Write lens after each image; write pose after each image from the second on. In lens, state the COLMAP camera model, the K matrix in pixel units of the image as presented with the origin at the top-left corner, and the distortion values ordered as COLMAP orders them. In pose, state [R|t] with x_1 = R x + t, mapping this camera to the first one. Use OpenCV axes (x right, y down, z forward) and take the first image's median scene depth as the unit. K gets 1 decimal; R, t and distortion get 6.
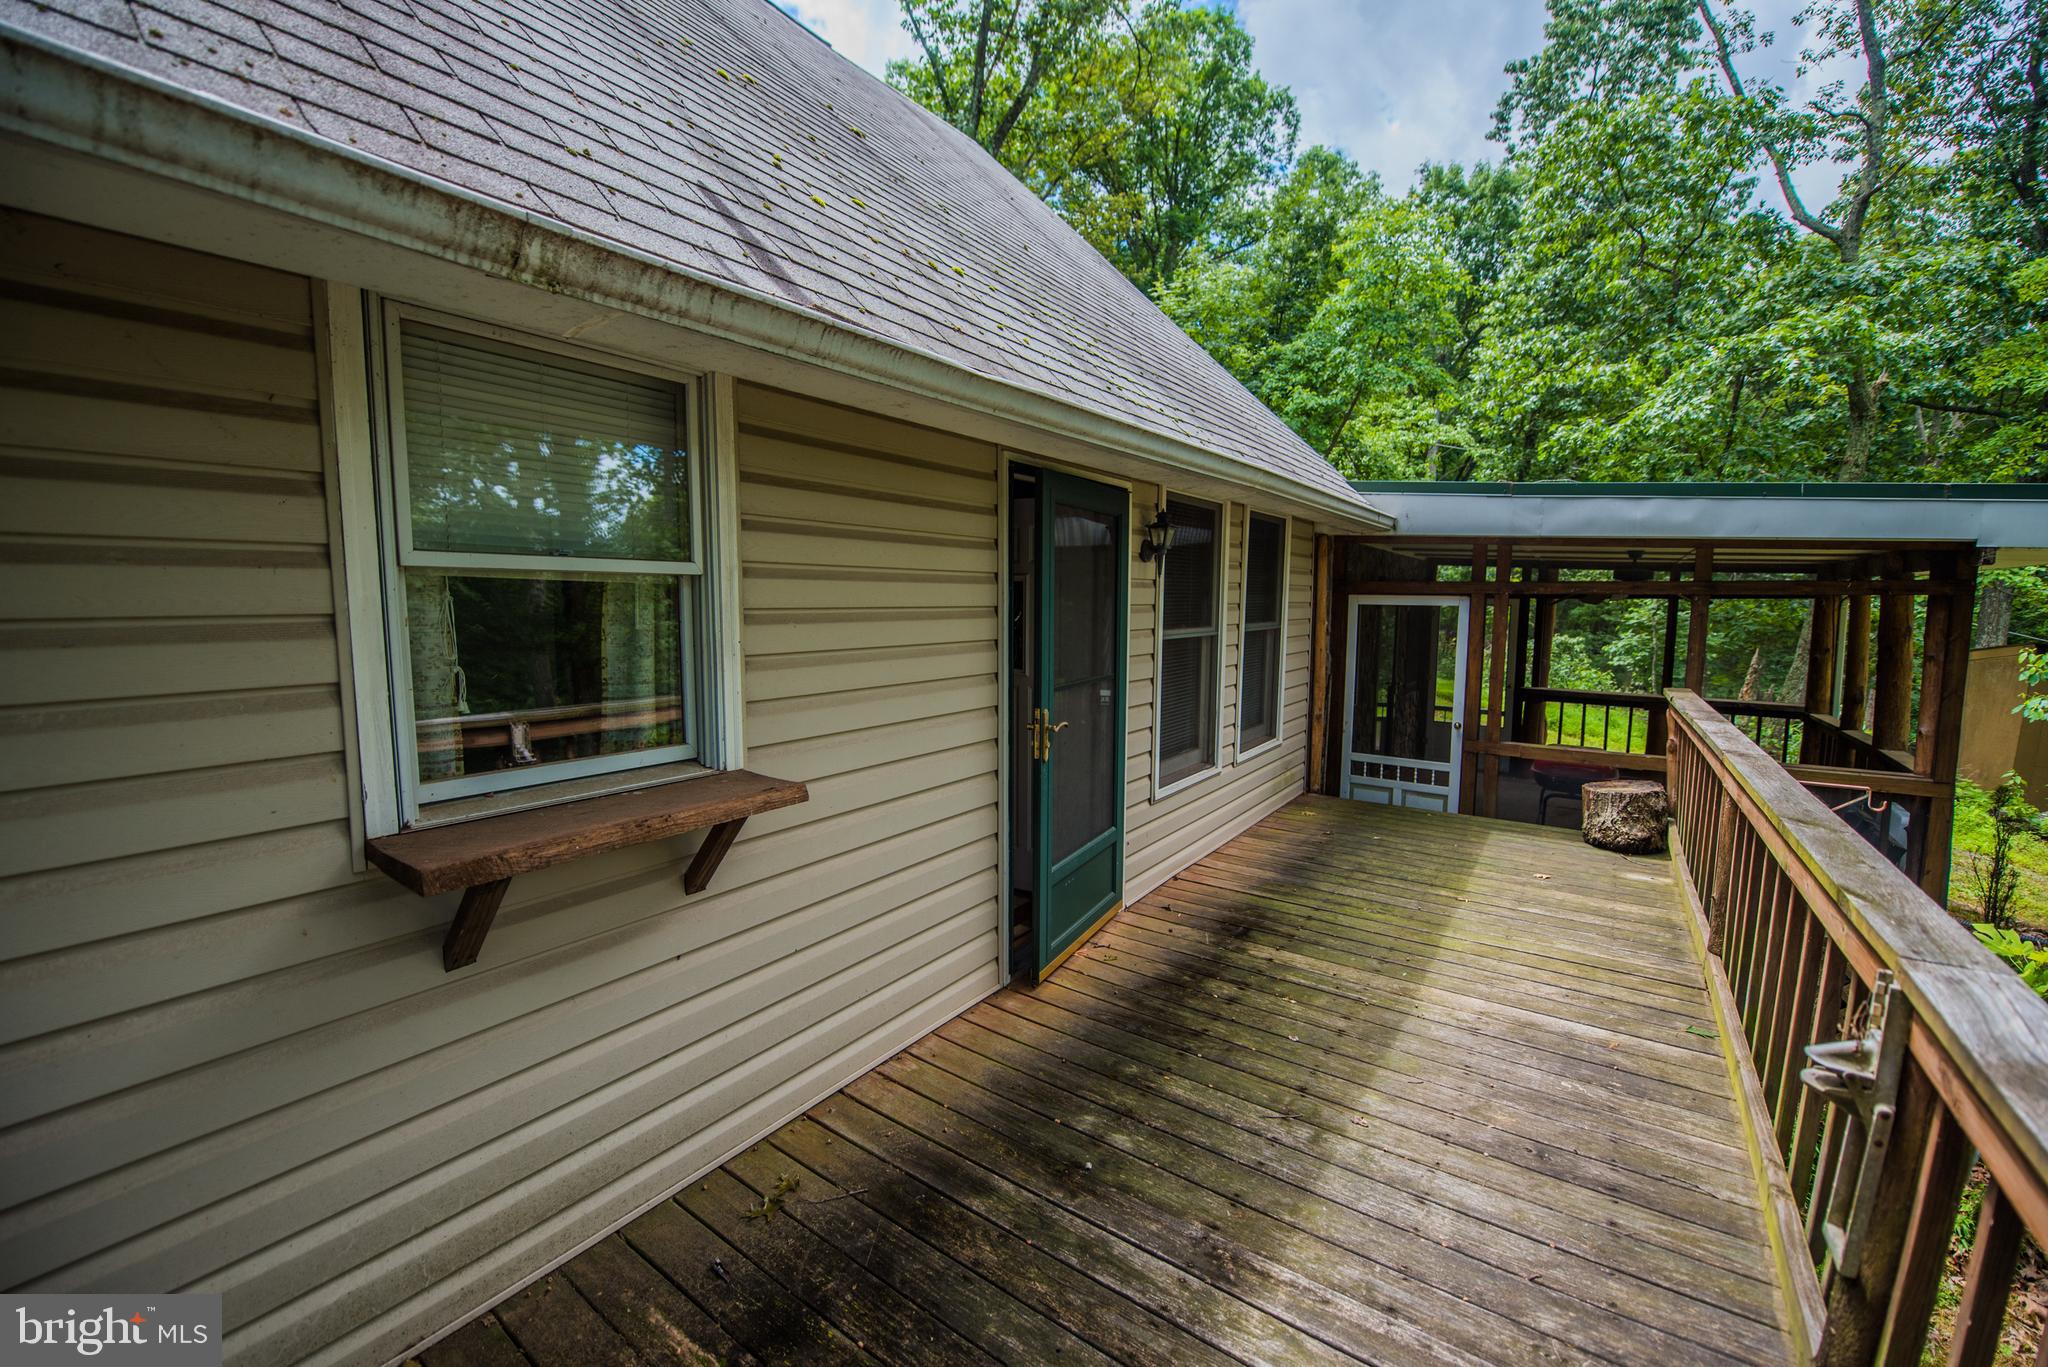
lens RADIAL K [[816.4, 0, 1023.5], [0, 816.4, 687.3], [0, 0, 1]] dist [-0.015607, -0.002375]
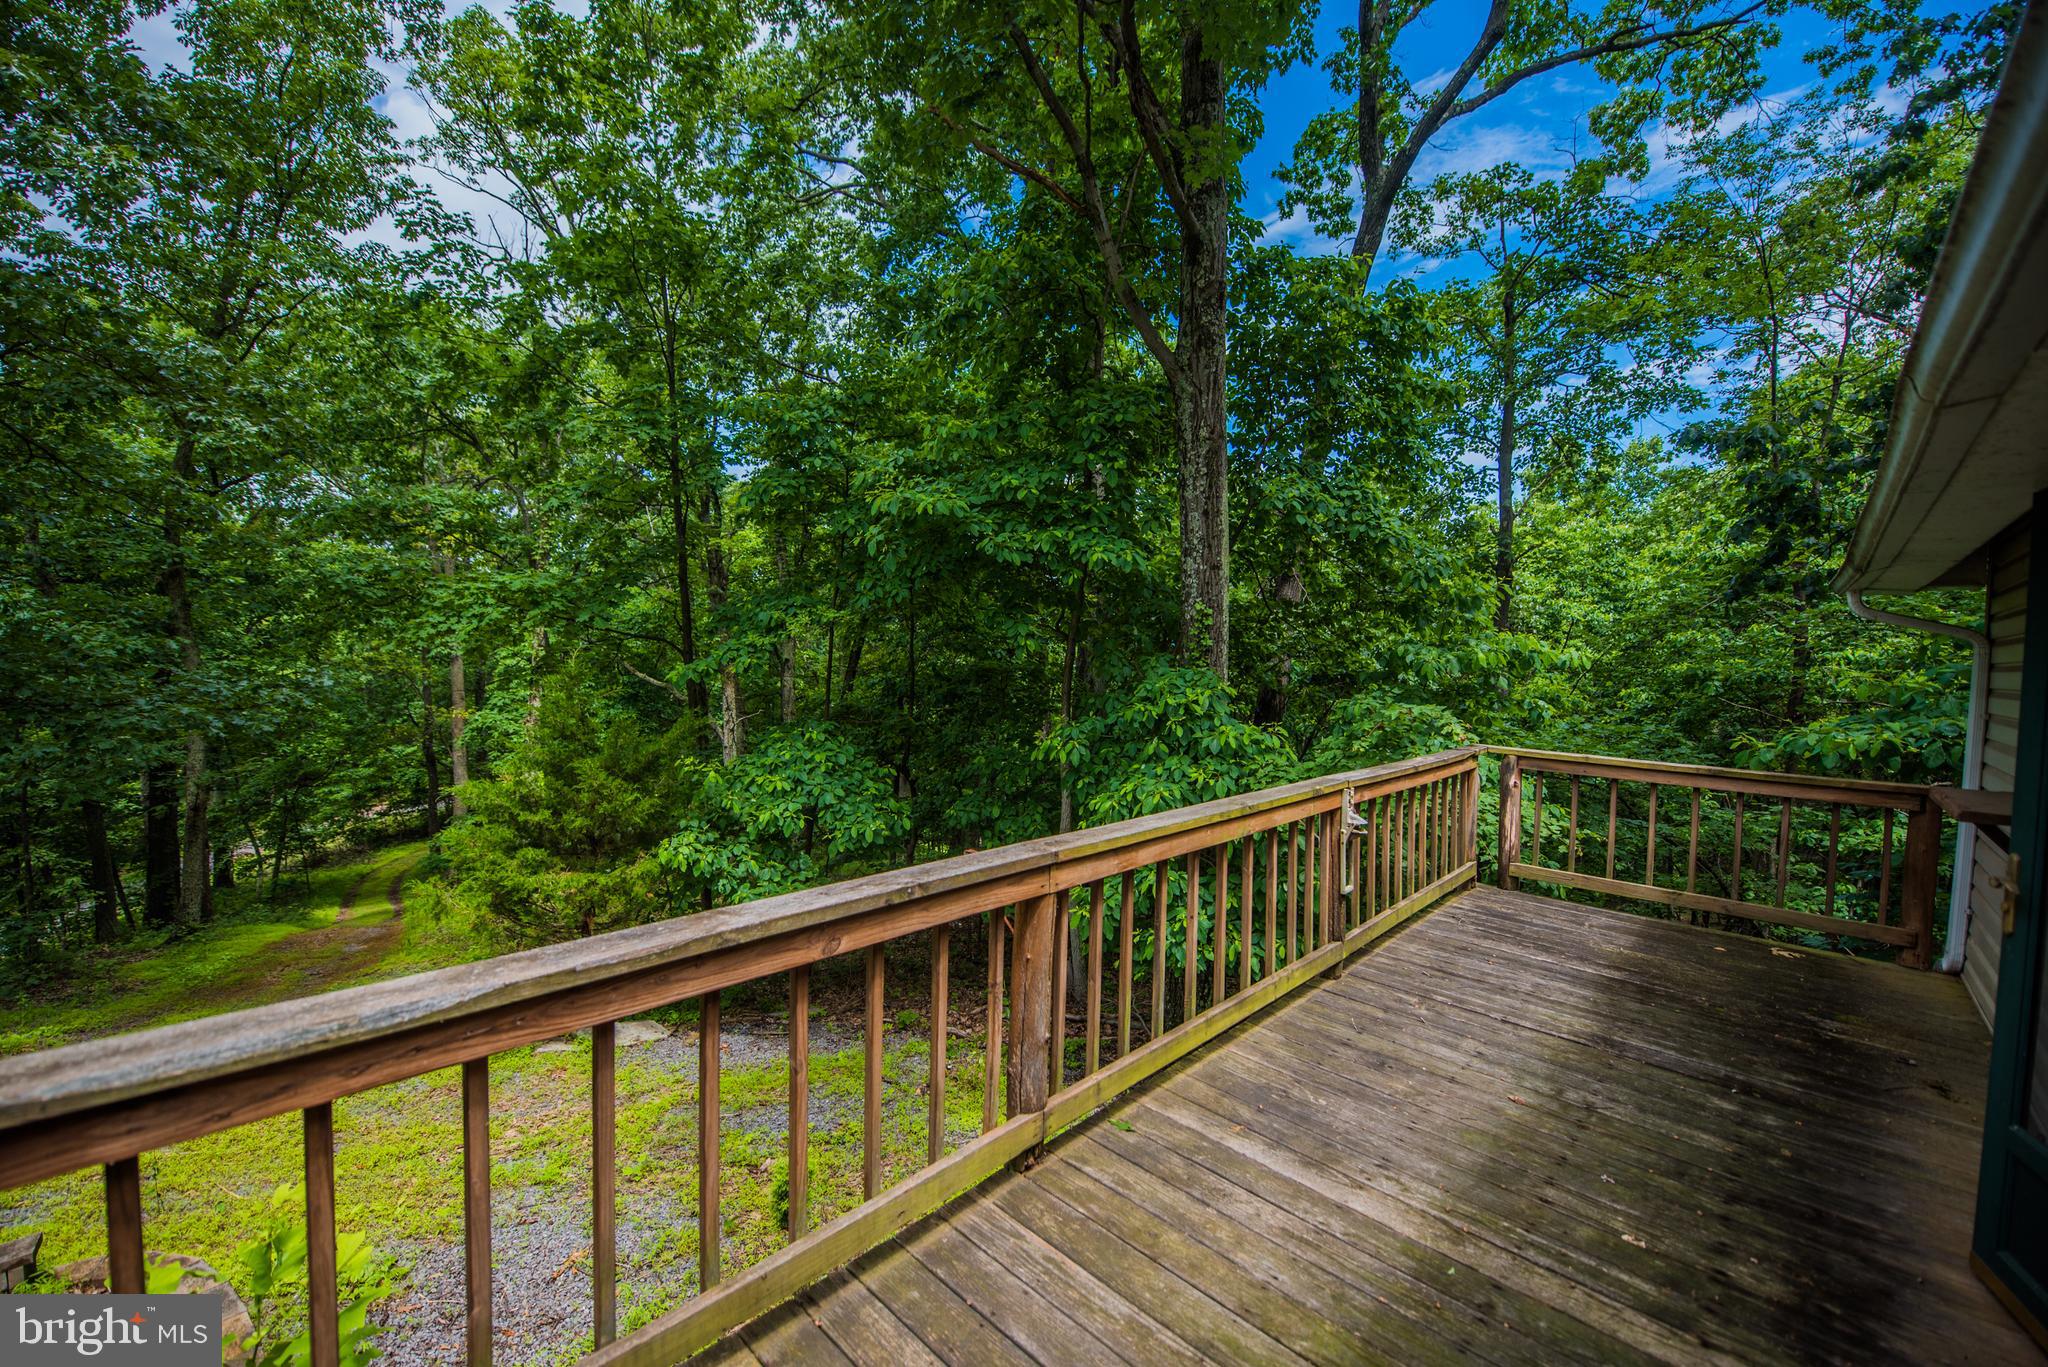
lens RADIAL K [[816.4, 0, 1026.4], [0, 816.4, 689.1], [0, 0, 1]] dist [-0.015607, -0.002375]
pose [[-0.988762, -0.030501, 0.146355, 0.482071], [-0.007816, 0.988174, 0.153139, -0.119623], [-0.149295, 0.150274, -0.977307, 1.069458]]
